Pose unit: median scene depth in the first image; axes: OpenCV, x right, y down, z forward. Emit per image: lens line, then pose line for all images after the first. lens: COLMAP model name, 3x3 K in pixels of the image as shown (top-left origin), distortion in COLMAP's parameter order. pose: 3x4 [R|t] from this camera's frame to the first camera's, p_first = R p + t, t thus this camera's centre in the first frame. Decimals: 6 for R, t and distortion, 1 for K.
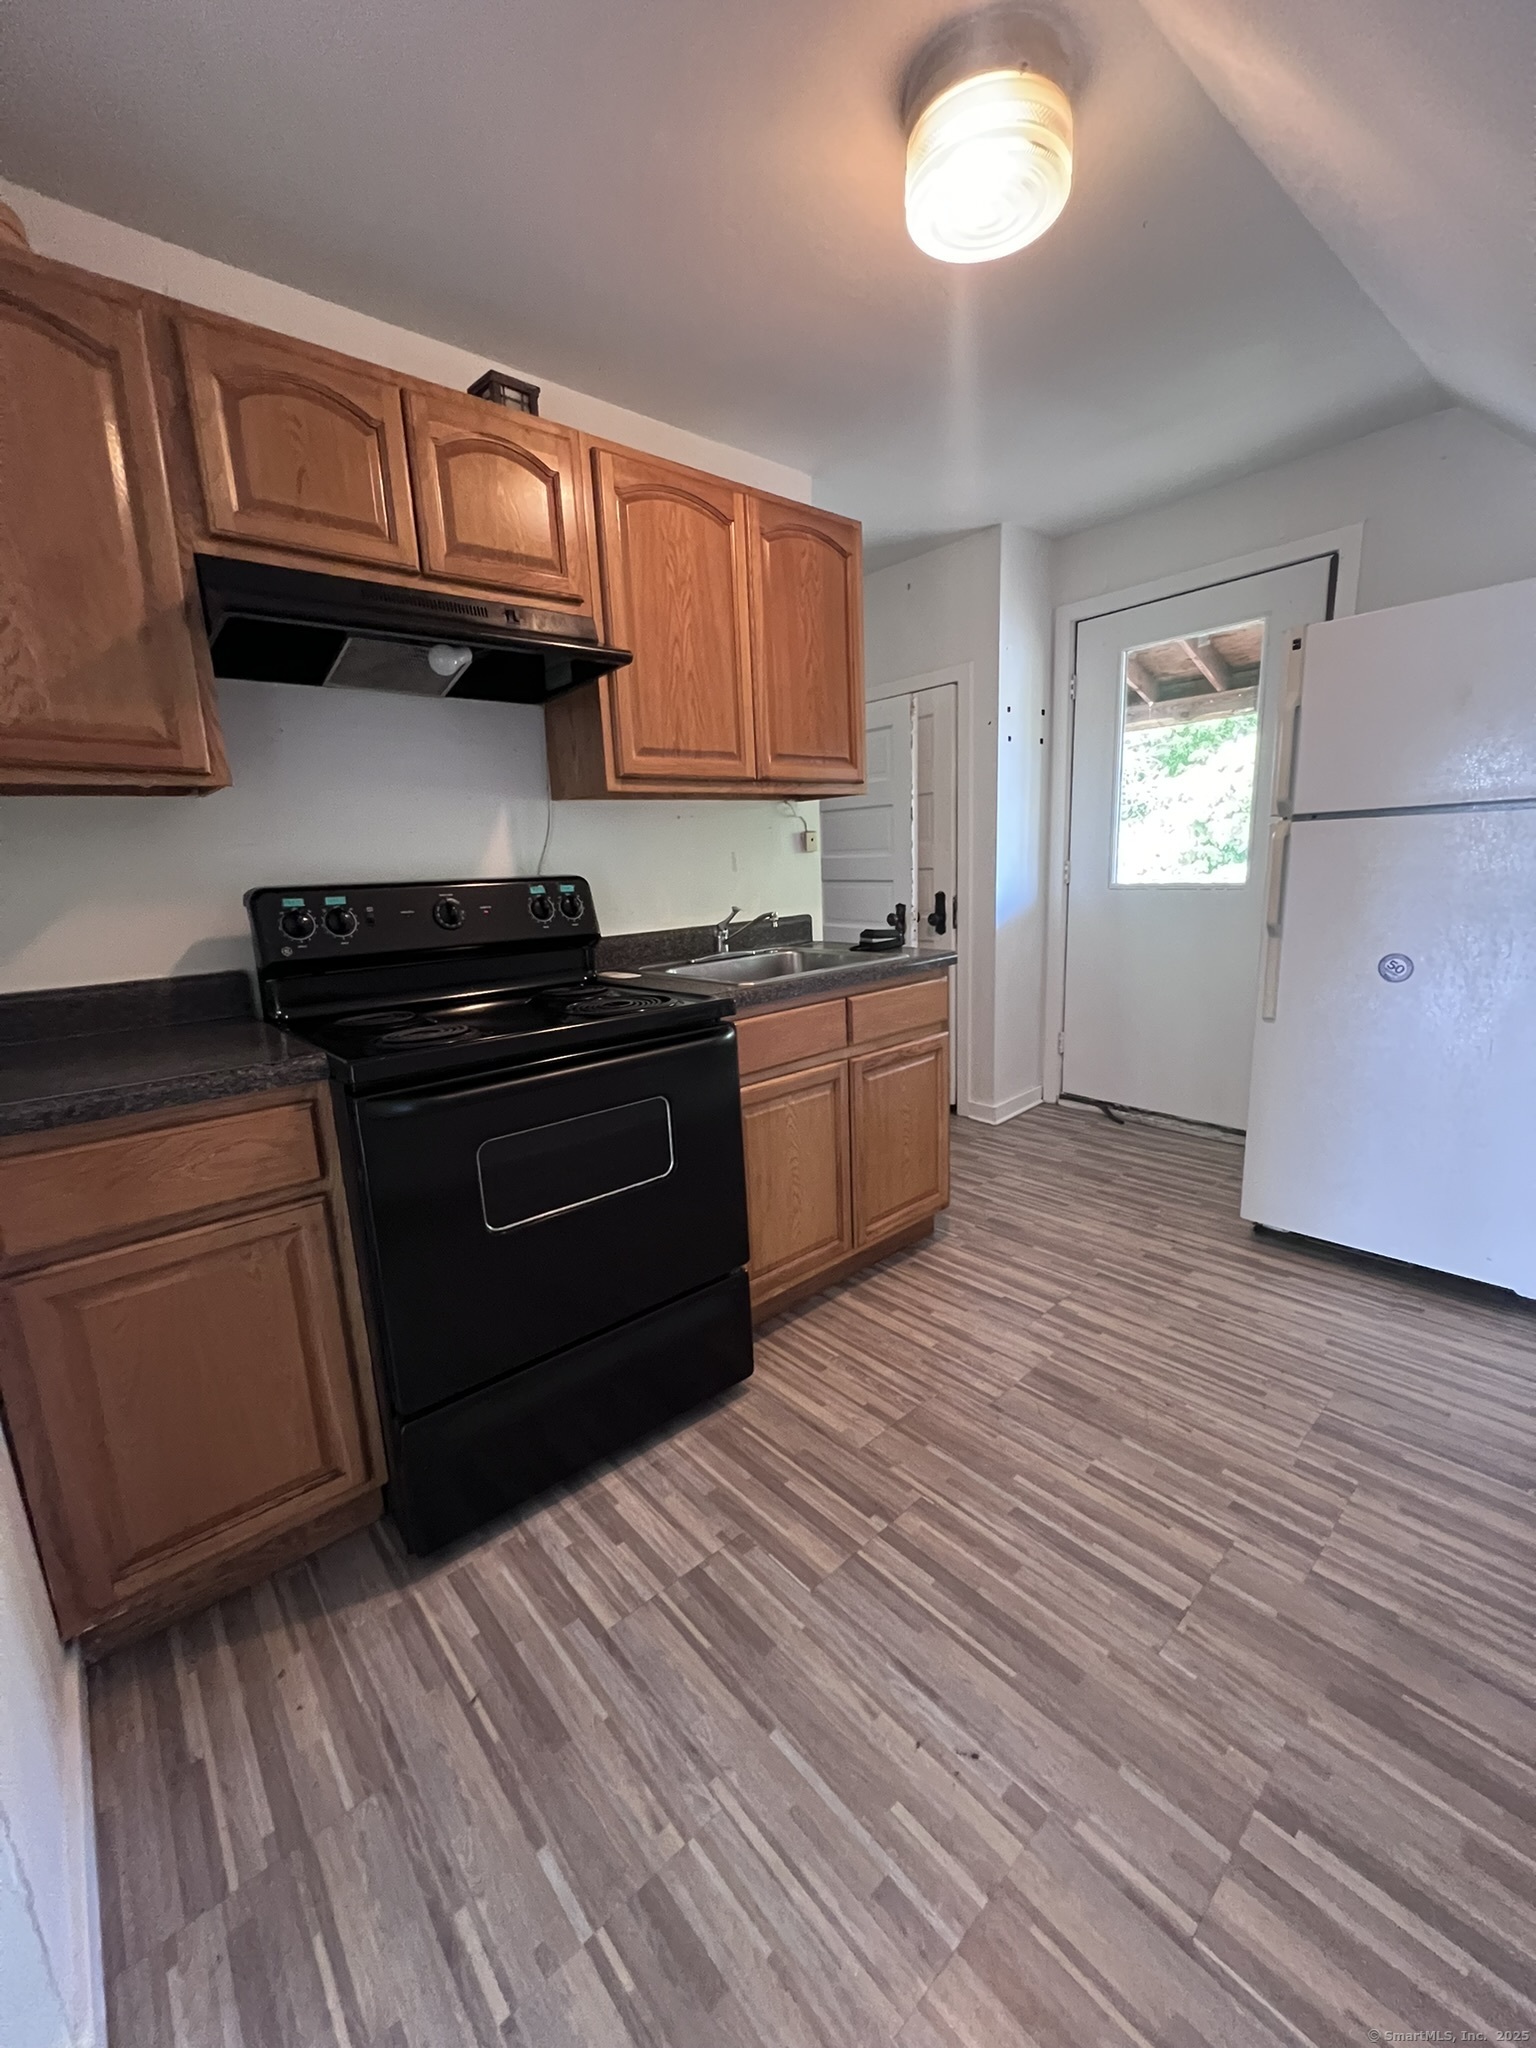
lens RADIAL K [[833.5, 0, 763.1], [0, 833.5, 1025.7], [0, 0, 1]] dist [0.001396, 0.003046]
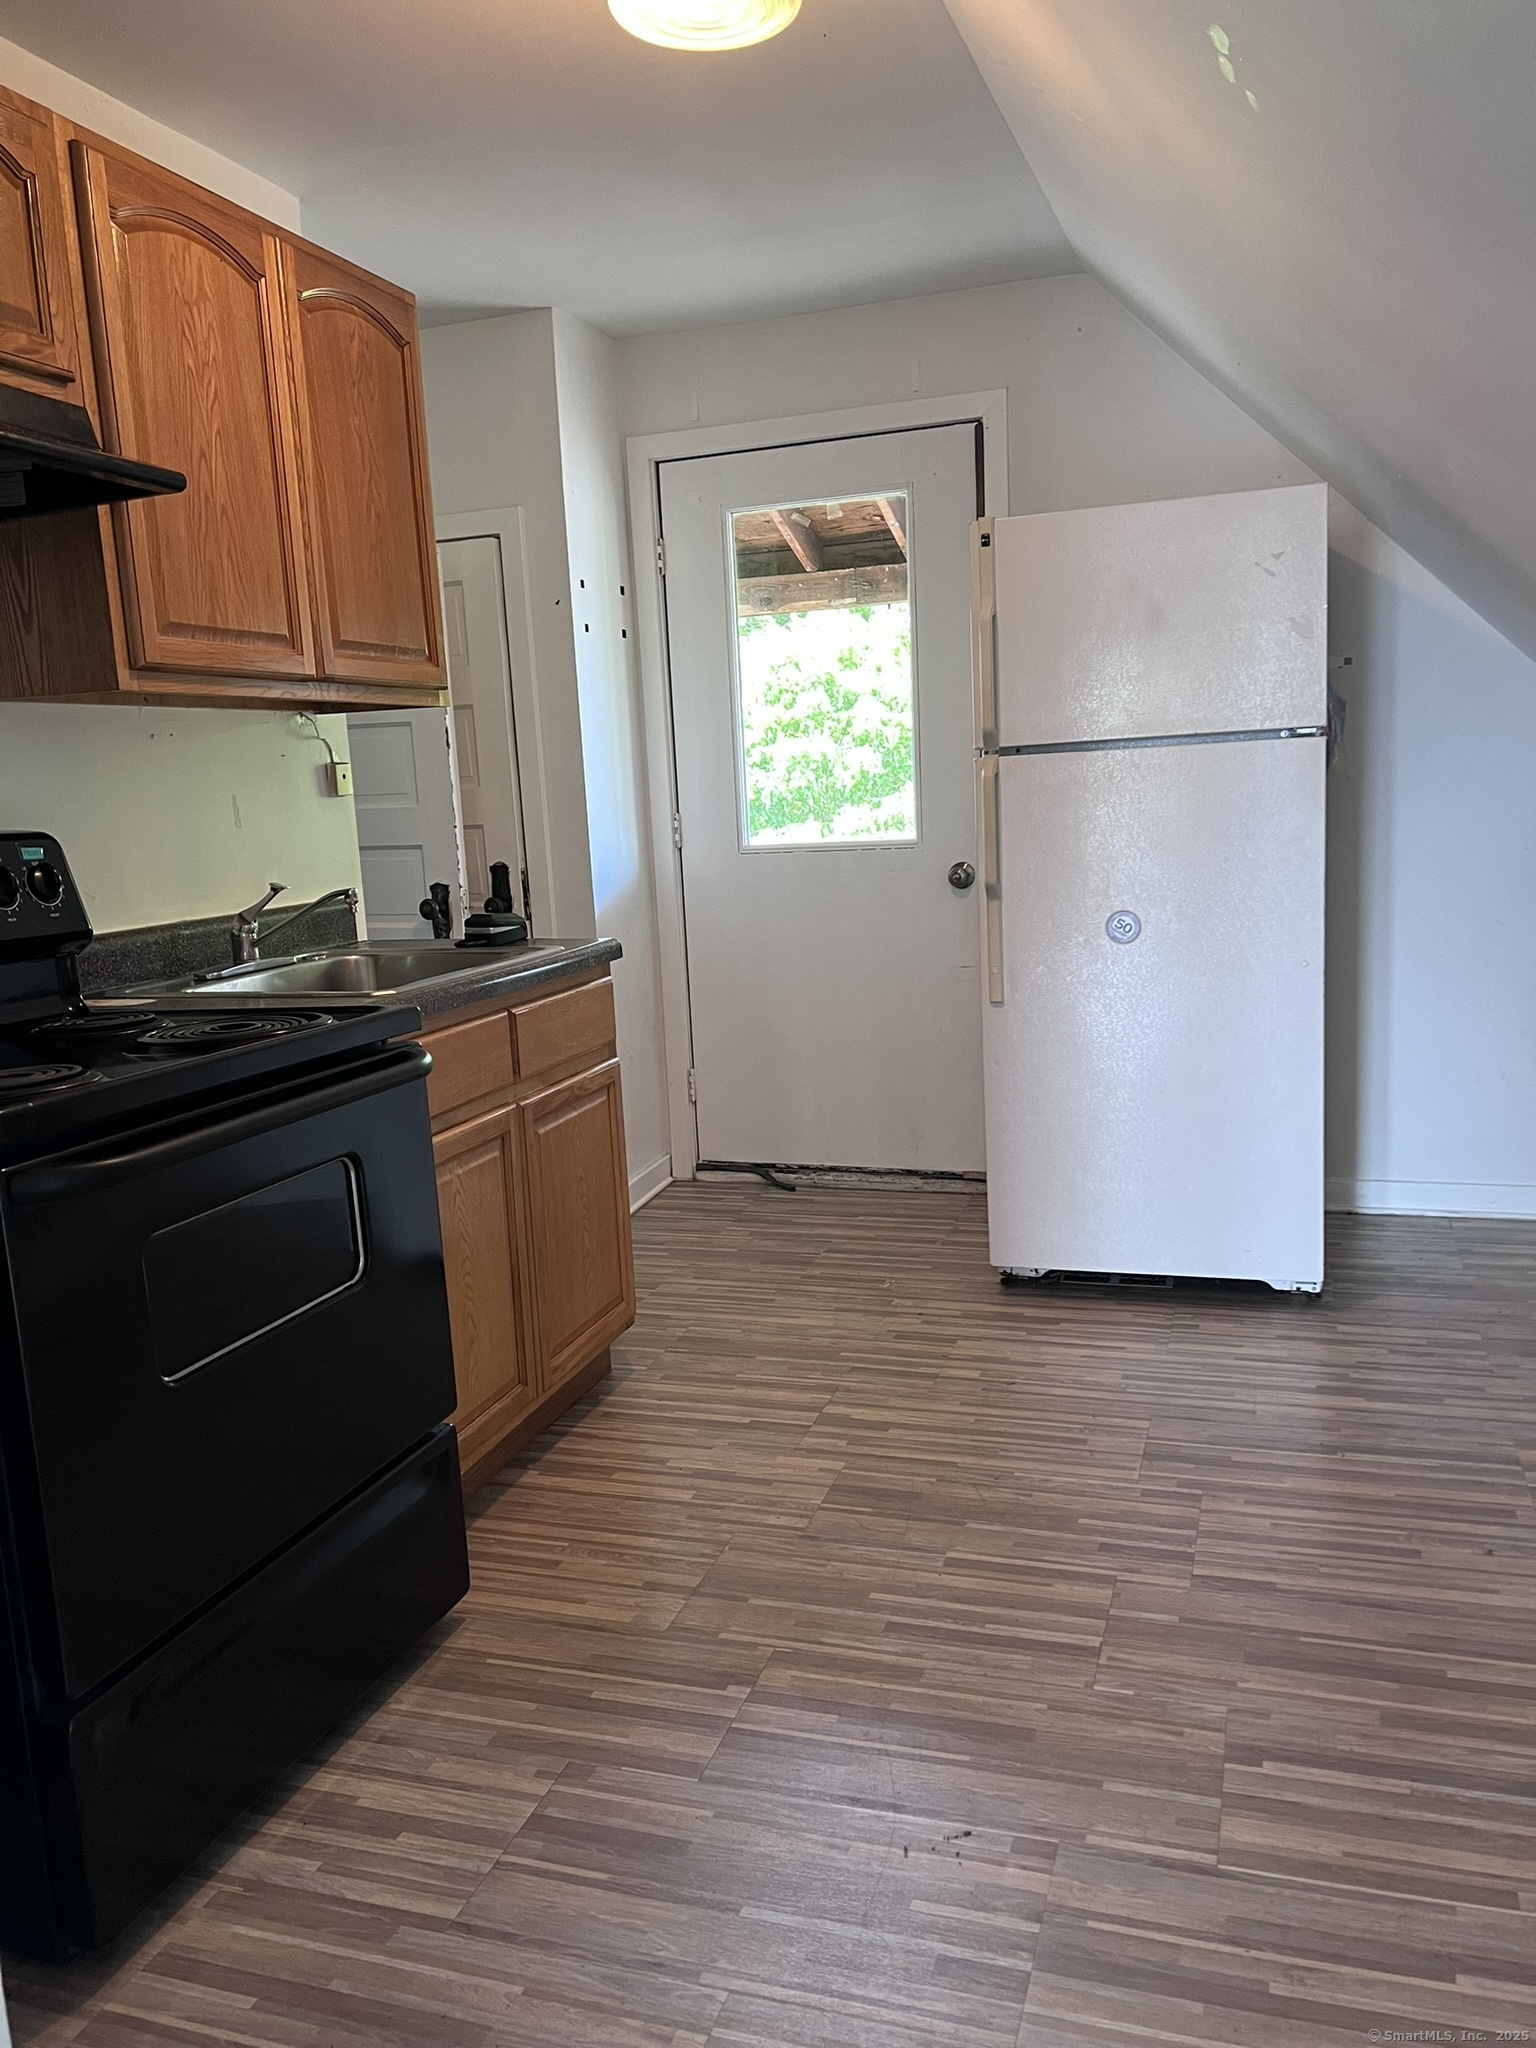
lens RADIAL K [[1559.3, 0, 798.9], [0, 1559.3, 1028.0], [0, 0, 1]] dist [0.106900, -0.106996]
pose [[0.858458, -0.078495, 0.506842, -0.323894], [0.112689, 0.992938, -0.037087, 0.051761], [-0.500351, 0.088953, 0.861241, -0.188166]]
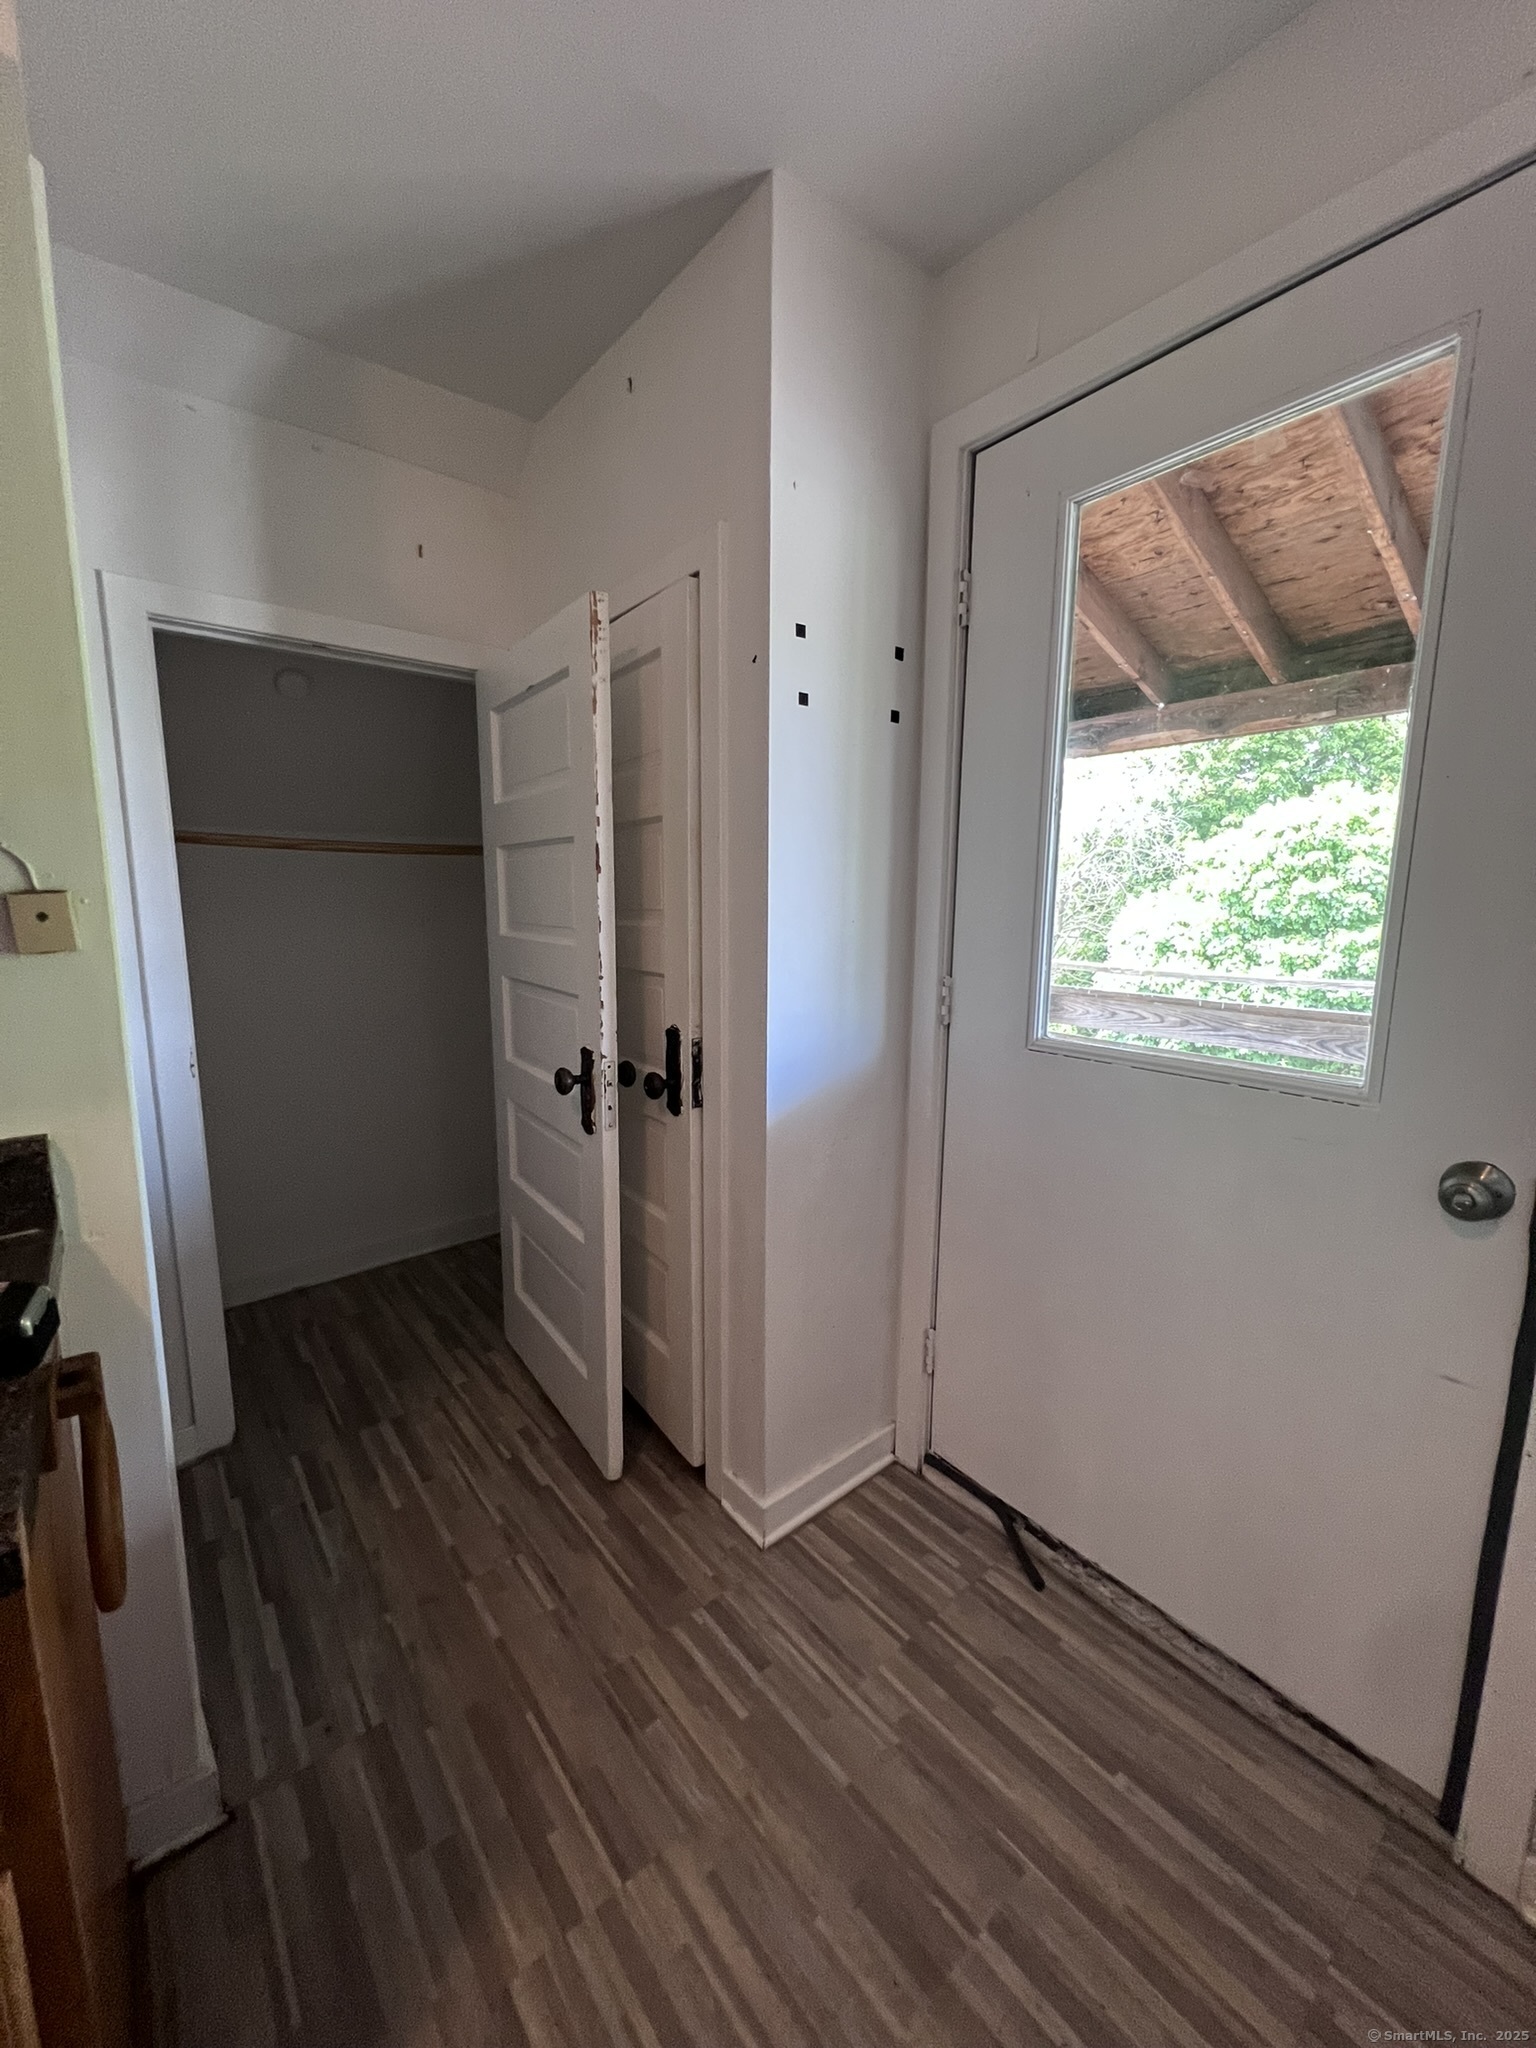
lens RADIAL K [[833.5, 0, 763.1], [0, 833.5, 1025.7], [0, 0, 1]] dist [0.001396, 0.003046]
pose [[0.998171, 0.054573, -0.026021, 0.444706], [-0.055798, 0.997243, -0.048918, -0.228042], [0.023280, 0.050280, 0.998464, 0.863062]]
